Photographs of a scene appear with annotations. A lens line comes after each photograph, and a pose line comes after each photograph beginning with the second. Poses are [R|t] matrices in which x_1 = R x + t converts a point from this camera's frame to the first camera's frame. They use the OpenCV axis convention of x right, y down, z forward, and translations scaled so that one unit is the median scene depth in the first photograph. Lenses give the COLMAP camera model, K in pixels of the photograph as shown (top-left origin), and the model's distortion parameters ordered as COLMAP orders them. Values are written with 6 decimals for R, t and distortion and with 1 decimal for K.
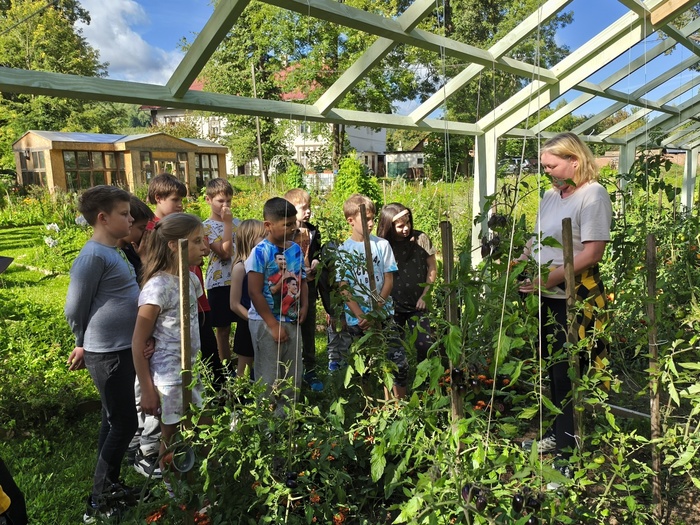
lens RADIAL K [[530.6, 0, 350.0], [0, 530.6, 262.5], [0, 0, 1]] dist [0.055216, -0.044981]
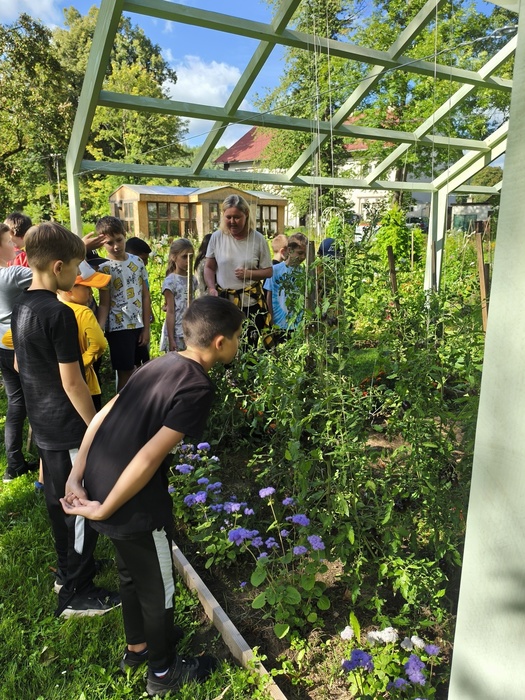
lens RADIAL K [[530.6, 0, 262.5], [0, 530.6, 350.0], [0, 0, 1]] dist [0.055216, -0.044981]
pose [[0.961145, 0.078999, -0.264500, 0.027094], [-0.062141, 0.995502, 0.071520, 0.009116], [0.268960, -0.052305, 0.961730, -0.045964]]
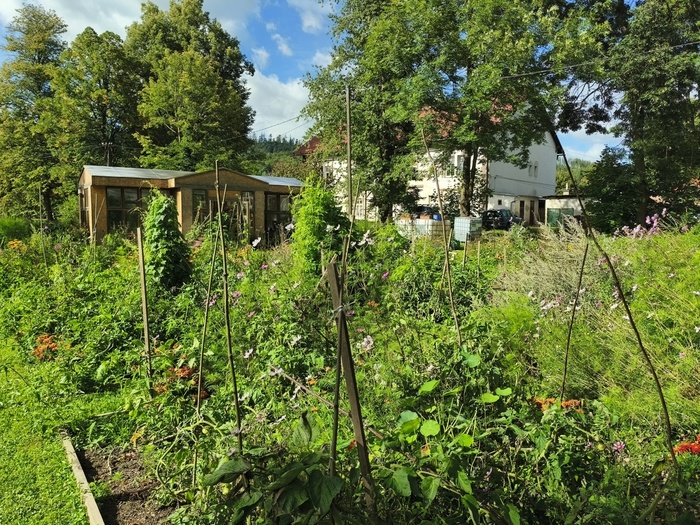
lens RADIAL K [[530.6, 0, 350.0], [0, 530.6, 262.5], [0, 0, 1]] dist [0.055216, -0.044981]
pose [[0.944190, 0.048525, -0.325809, 0.105953], [-0.076399, 0.994379, -0.073303, -0.041139], [0.320421, 0.094104, 0.942590, 0.248338]]
